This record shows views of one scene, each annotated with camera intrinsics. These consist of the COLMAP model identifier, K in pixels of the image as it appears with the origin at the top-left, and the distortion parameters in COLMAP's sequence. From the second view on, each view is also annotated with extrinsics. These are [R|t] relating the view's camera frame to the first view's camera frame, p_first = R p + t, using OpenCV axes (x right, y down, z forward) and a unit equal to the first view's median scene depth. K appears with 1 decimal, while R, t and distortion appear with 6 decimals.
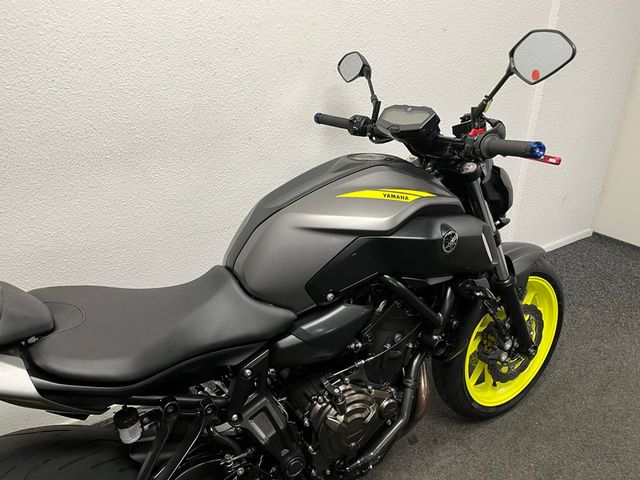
lens RADIAL K [[490.7, 0, 323.8], [0, 490.7, 244.1], [0, 0, 1]] dist [0.076644, -0.102491]
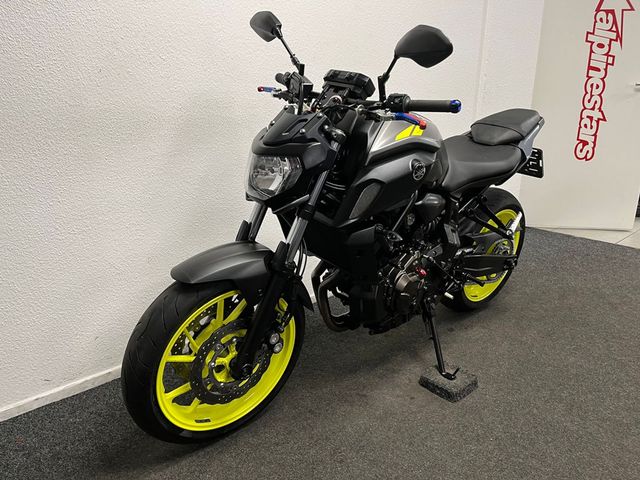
lens RADIAL K [[472.0, 0, 318.5], [0, 472.0, 243.3], [0, 0, 1]] dist [0.078081, -0.103679]
pose [[0.980891, -0.053138, 0.187163, -0.496480], [0.086168, 0.981139, -0.173035, 0.429664], [-0.174438, 0.185856, 0.966969, -0.303393]]
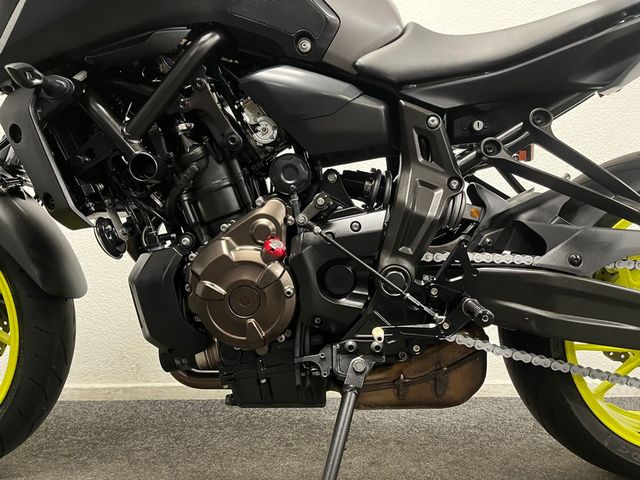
lens RADIAL K [[490.7, 0, 323.8], [0, 490.7, 244.1], [0, 0, 1]] dist [0.076644, -0.102491]
pose [[0.862983, -0.014444, -0.505027, 0.301945], [-0.240775, 0.867024, -0.436230, 0.532398], [0.444172, 0.498056, 0.744749, 0.465956]]
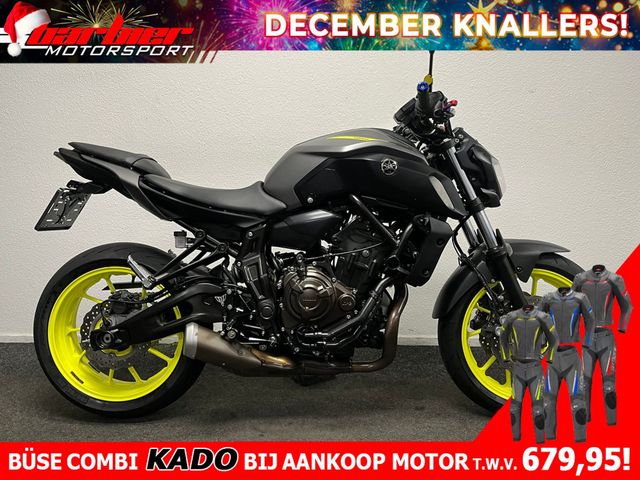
lens RADIAL K [[482.5, 0, 321.0], [0, 482.5, 243.8], [0, 0, 1]] dist [0.085635, -0.116071]
pose [[0.837922, 0.086883, -0.538830, 0.653146], [-0.254587, 0.935484, -0.245062, 0.450561], [0.482775, 0.342522, 0.805982, -0.113345]]
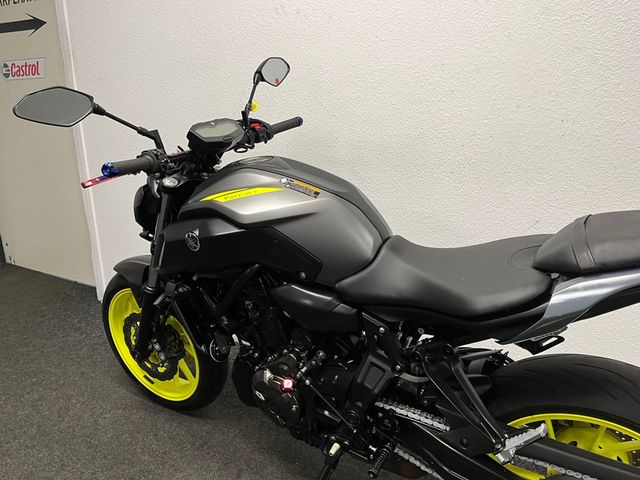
lens RADIAL K [[482.2, 0, 325.2], [0, 482.2, 244.4], [0, 0, 1]] dist [0.086702, -0.115567]
pose [[0.505948, 0.250037, -0.825529, 0.725241], [-0.410504, 0.911530, 0.024496, 0.018726], [0.758619, 0.326489, 0.563828, 0.283779]]
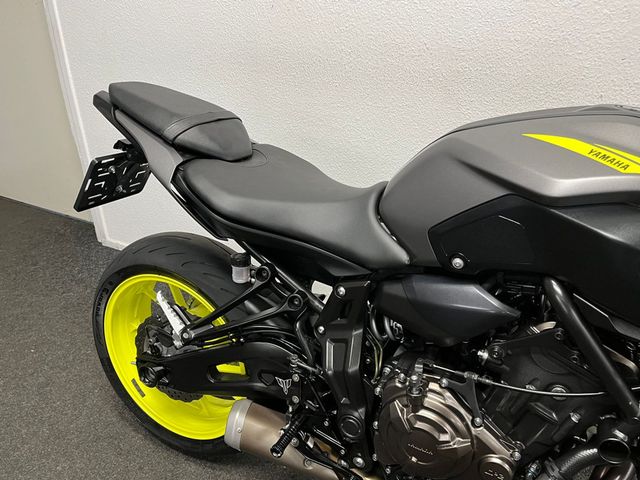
lens RADIAL K [[494.6, 0, 320.0], [0, 494.6, 240.0], [0, 0, 1]] dist [0.095766, -0.131030]
pose [[0.517898, 0.395247, -0.758658, 0.350844], [-0.406941, 0.893916, 0.187916, 0.015059], [0.752450, 0.211408, 0.623799, 0.275450]]
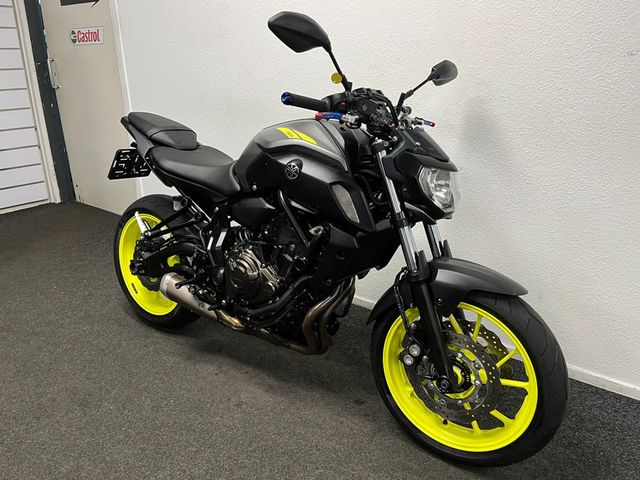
lens RADIAL K [[494.6, 0, 320.0], [0, 494.6, 240.0], [0, 0, 1]] dist [0.095766, -0.131030]
pose [[0.371674, 0.321689, -0.870847, 1.187892], [-0.438228, 0.887752, 0.140900, -0.047654], [0.818422, 0.329261, 0.470928, 0.350741]]
